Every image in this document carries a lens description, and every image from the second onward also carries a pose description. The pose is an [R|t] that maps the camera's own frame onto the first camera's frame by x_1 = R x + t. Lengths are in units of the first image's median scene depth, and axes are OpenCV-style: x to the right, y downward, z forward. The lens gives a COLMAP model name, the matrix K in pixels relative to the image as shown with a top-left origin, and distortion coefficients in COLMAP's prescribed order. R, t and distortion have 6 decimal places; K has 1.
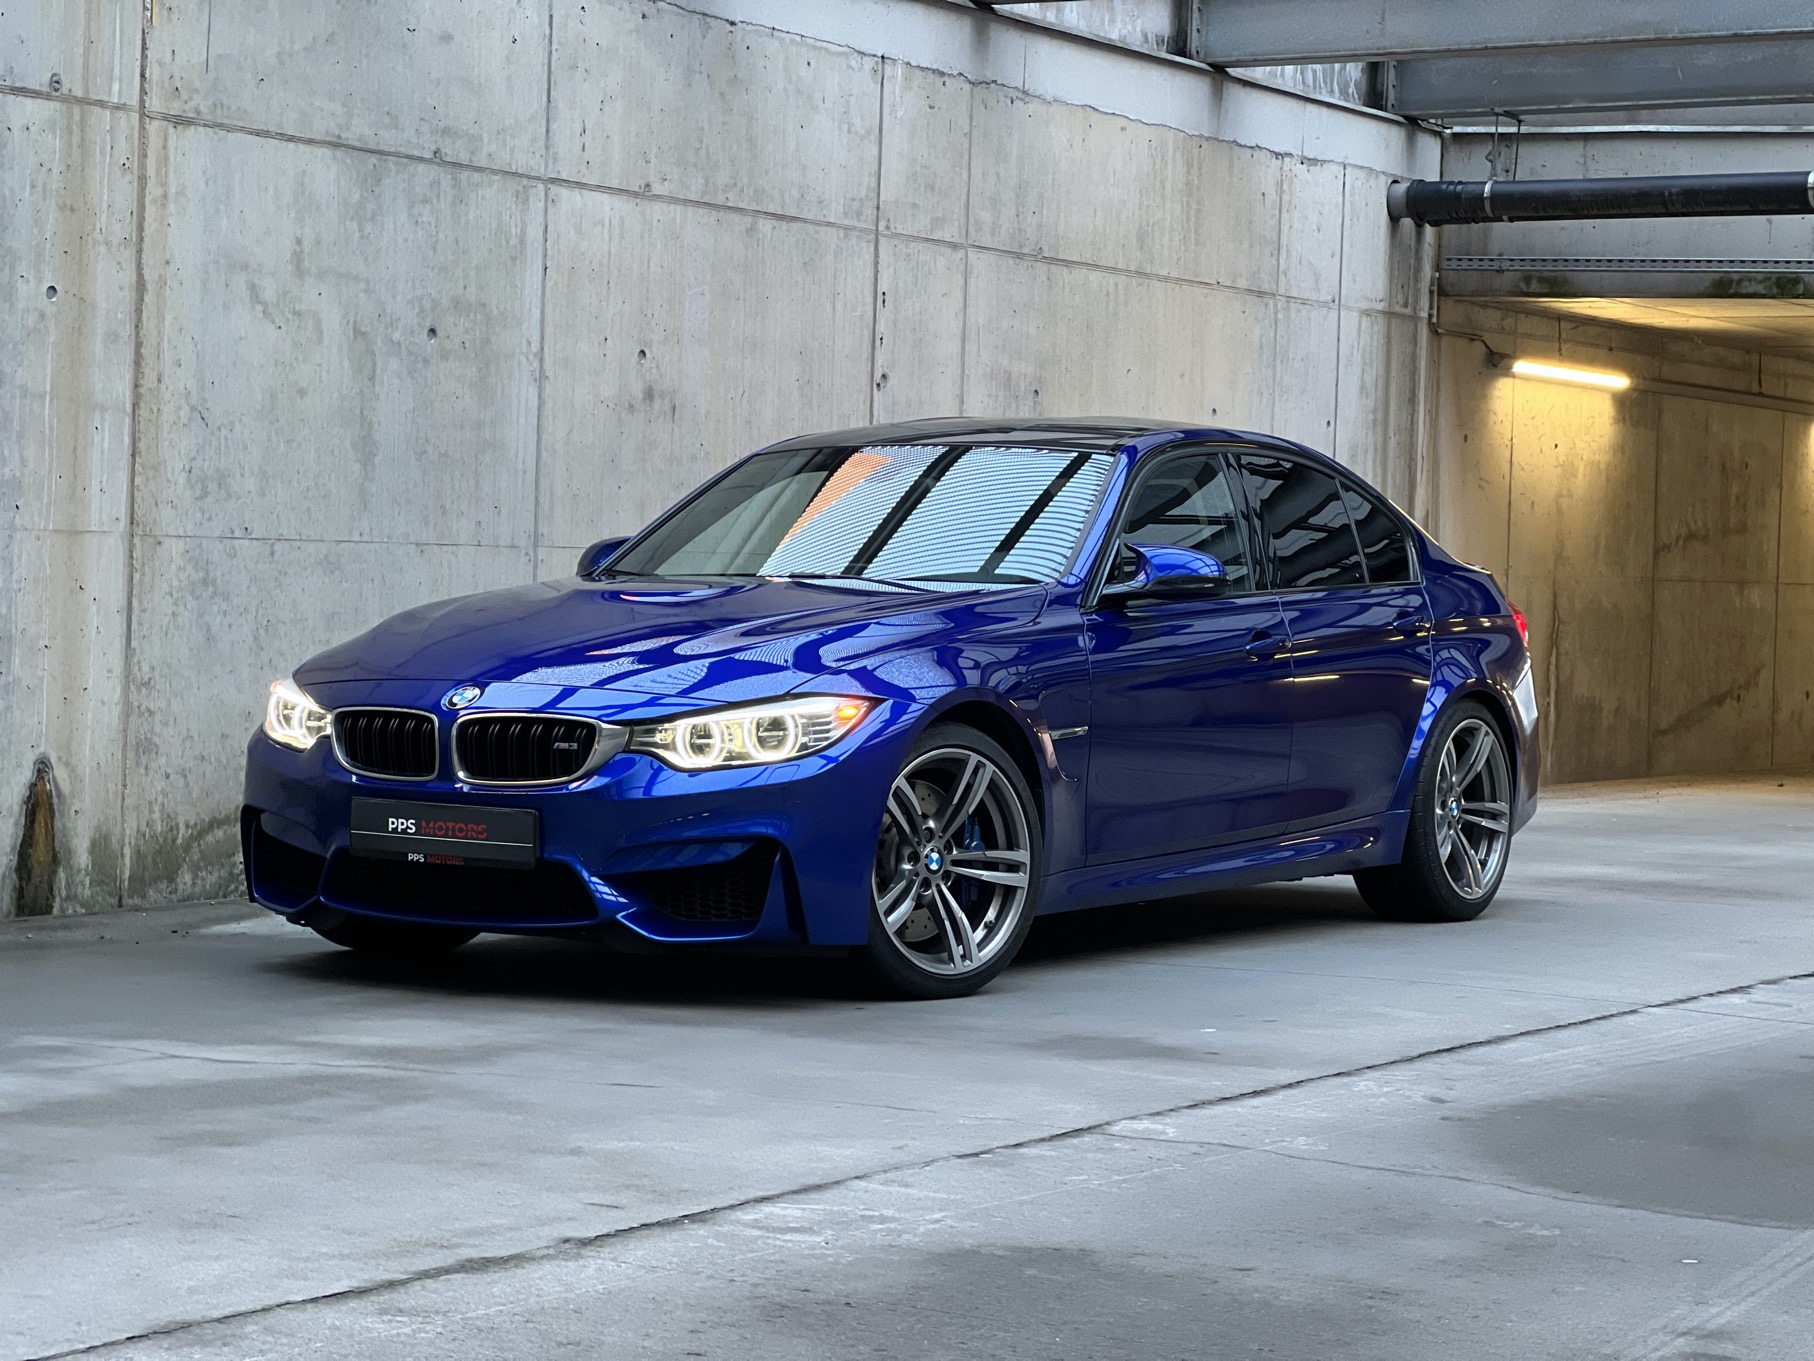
lens RADIAL K [[4065.0, 0, 903.2], [0, 4065.0, 647.7], [0, 0, 1]] dist [-0.238073, 6.893699]
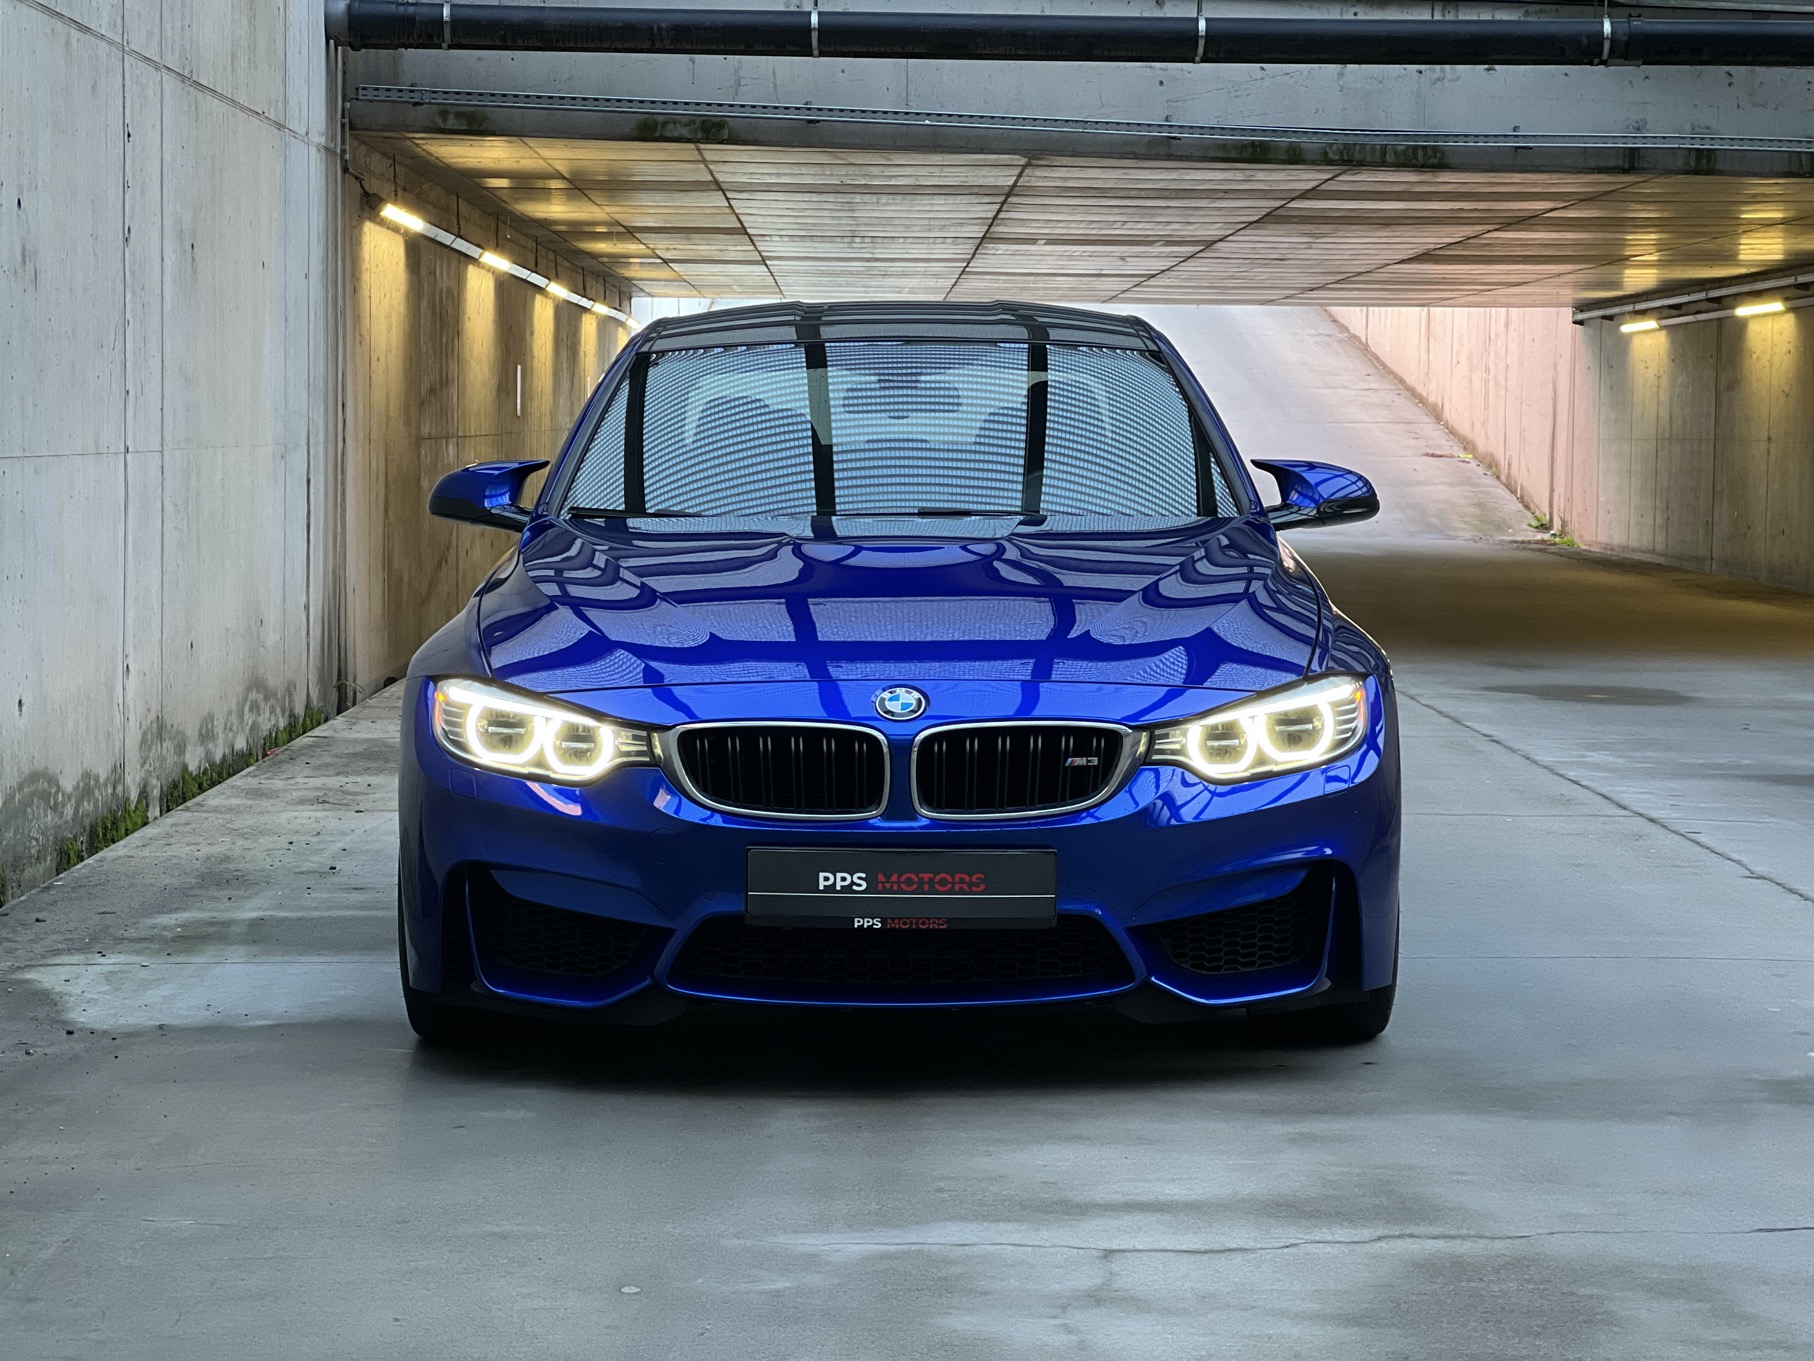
lens RADIAL K [[4065.0, 0, 903.2], [0, 4065.0, 647.7], [0, 0, 1]] dist [-0.238073, 6.893699]
pose [[0.849310, -0.050898, 0.525435, -0.374683], [0.026406, 0.998191, 0.054011, -0.028678], [-0.527233, -0.031998, 0.849118, 0.274766]]
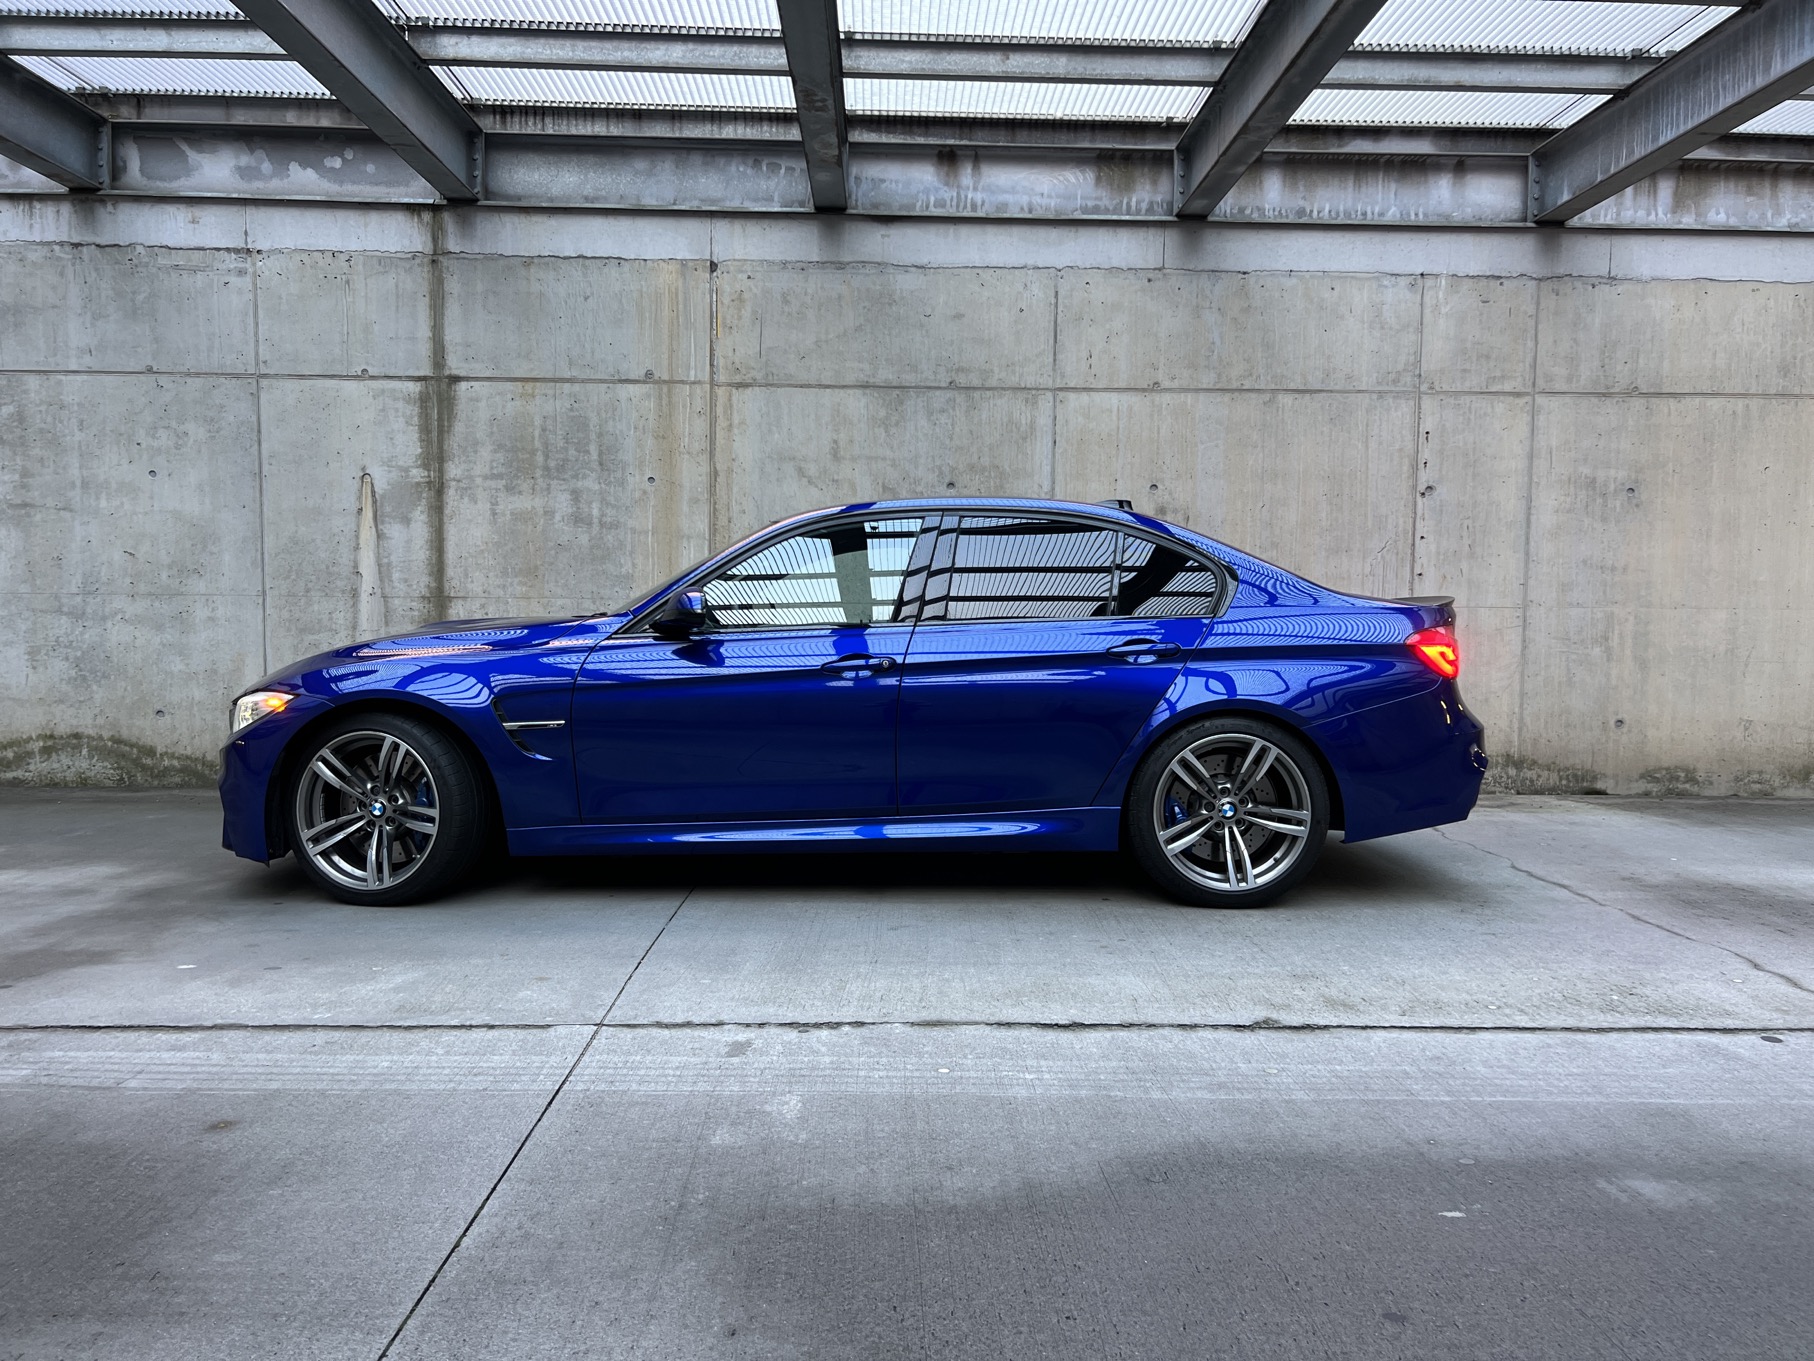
lens RADIAL K [[1354.9, 0, 925.4], [0, 1354.9, 695.3], [0, 0, 1]] dist [0.146992, -0.307447]
pose [[0.551544, 0.034288, -0.833441, 0.396694], [-0.011724, 0.999375, 0.033357, -0.004715], [0.834063, -0.008627, 0.551601, 0.682419]]
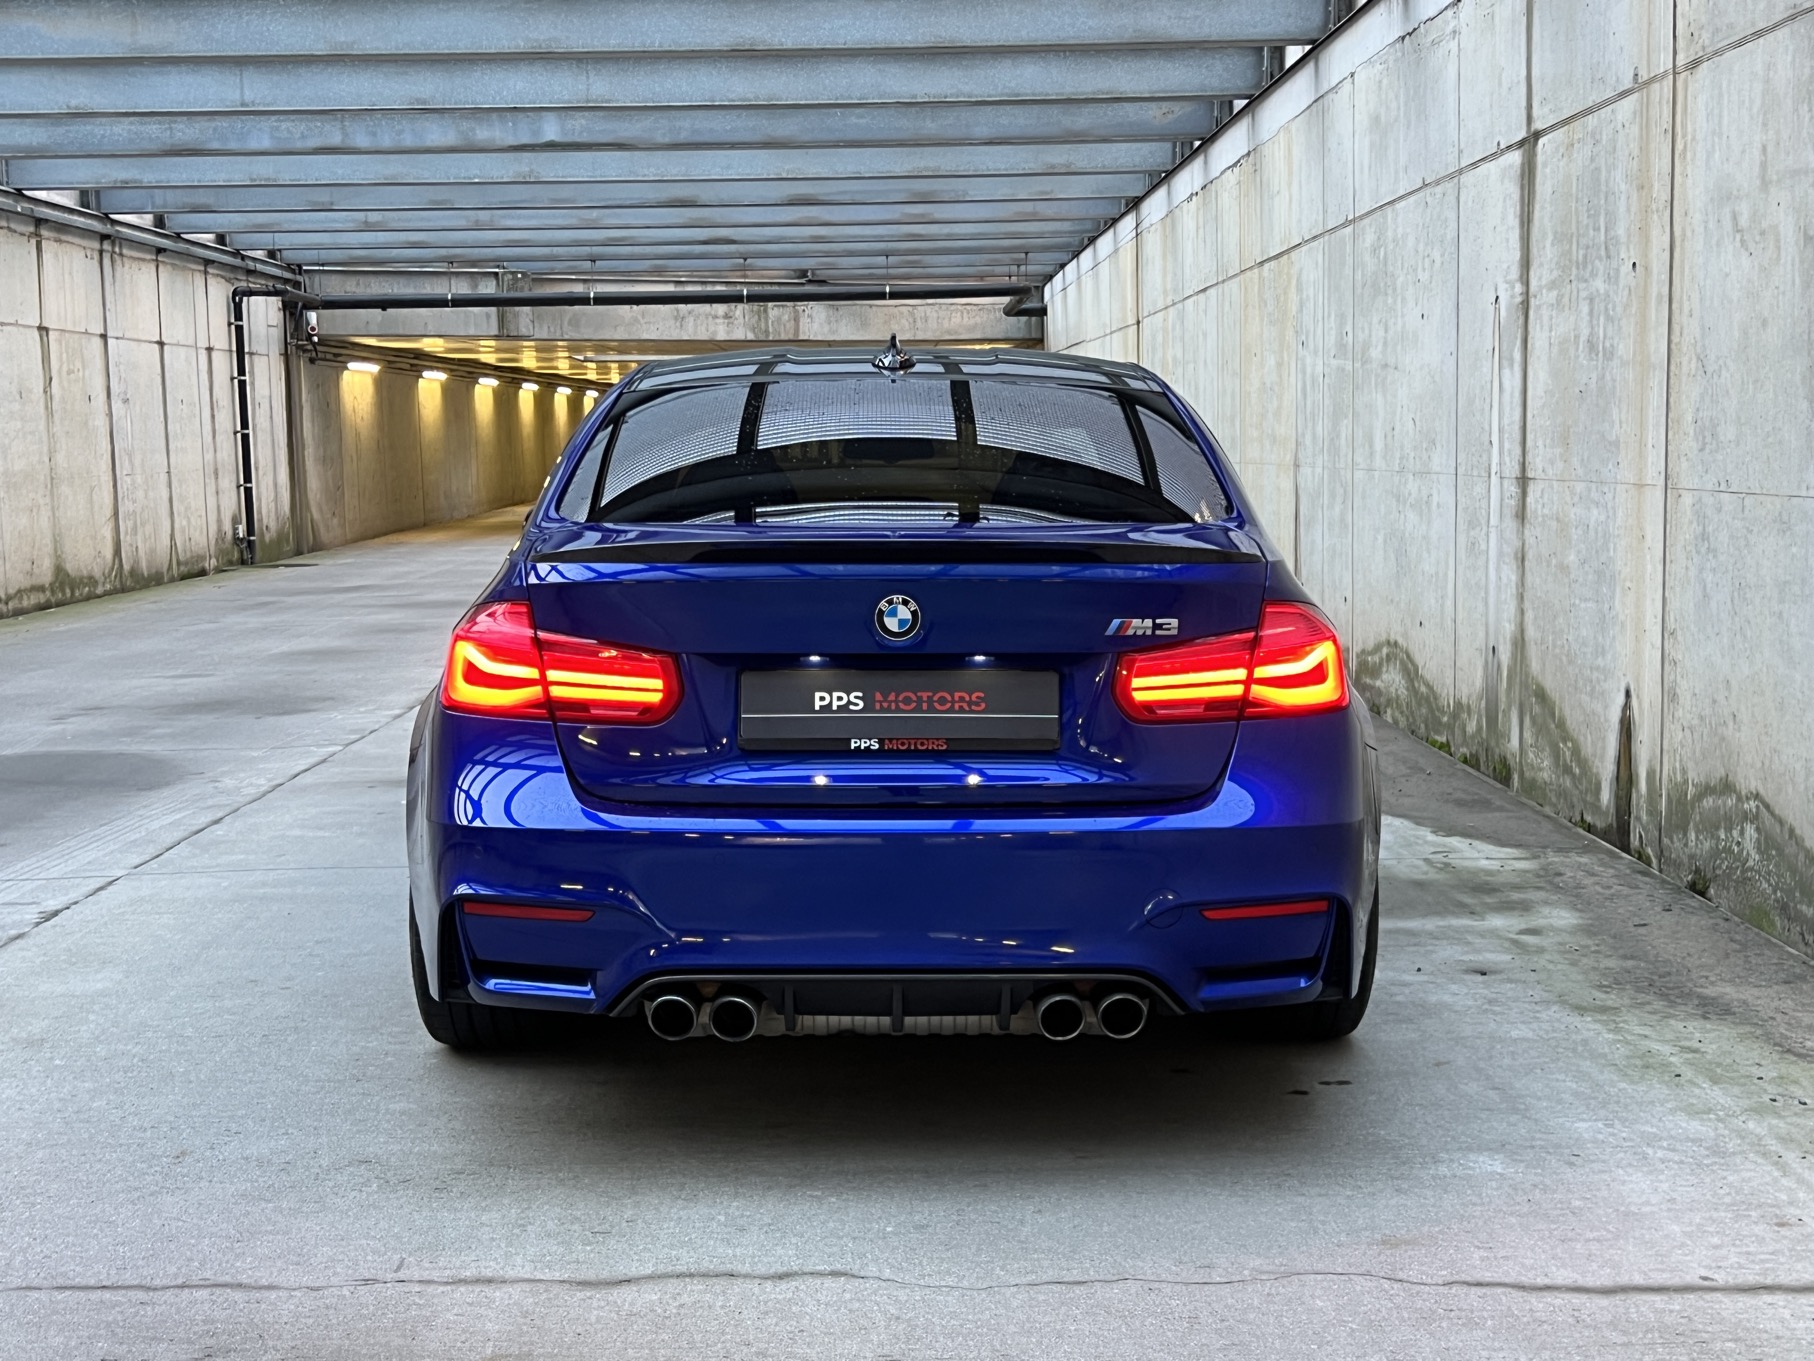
lens RADIAL K [[2250.6, 0, 907.0], [0, 2250.6, 680.5], [0, 0, 1]] dist [0.131486, -0.338407]
pose [[-0.844738, 0.044167, -0.533355, 0.268973], [-0.018494, 0.993584, 0.111570, -0.037794], [0.534861, 0.104111, -0.838501, 1.311588]]
